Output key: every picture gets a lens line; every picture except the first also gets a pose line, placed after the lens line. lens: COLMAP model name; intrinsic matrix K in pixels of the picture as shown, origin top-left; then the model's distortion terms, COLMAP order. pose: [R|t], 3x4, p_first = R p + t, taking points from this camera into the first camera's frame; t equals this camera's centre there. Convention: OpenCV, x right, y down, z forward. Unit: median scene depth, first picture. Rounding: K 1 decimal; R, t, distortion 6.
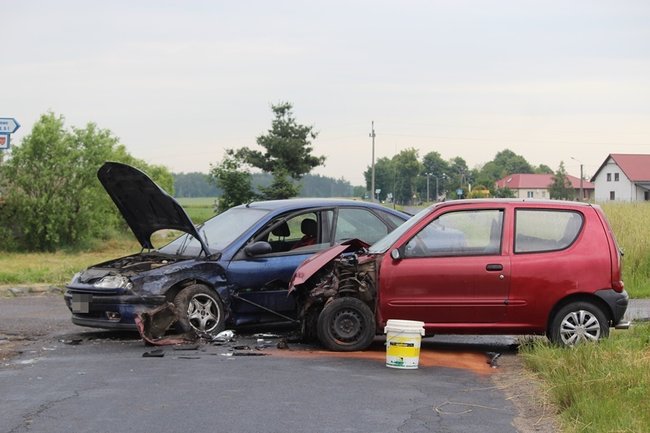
lens RADIAL K [[1657.6, 0, 325.0], [0, 1657.6, 216.5], [0, 0, 1]] dist [-0.345693, -0.781211]
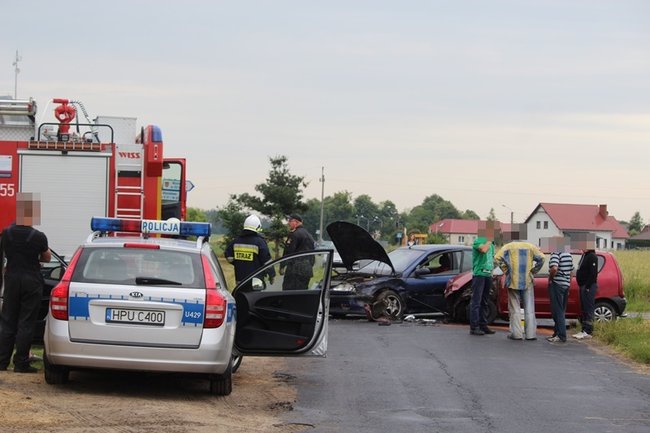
lens RADIAL K [[1662.3, 0, 323.1], [0, 1662.3, 179.1], [0, 0, 1]] dist [-0.380113, -0.085581]
pose [[0.998375, 0.032369, 0.046892, -0.238681], [-0.030176, 0.998451, -0.046753, 0.006385], [-0.048333, 0.045262, 0.997805, -0.817093]]
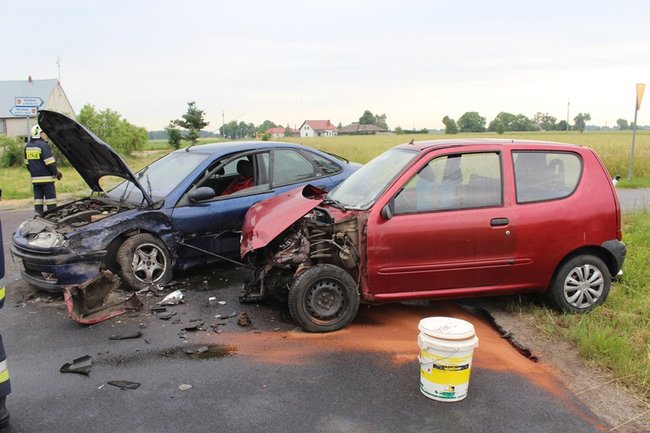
lens RADIAL K [[546.5, 0, 322.6], [0, 546.5, 206.6], [0, 0, 1]] dist [-0.172590, 0.176426]
pose [[0.977243, -0.047813, 0.206662, -0.037074], [0.023359, 0.992597, 0.119189, -0.010460], [-0.210831, -0.111649, 0.971126, 0.669342]]
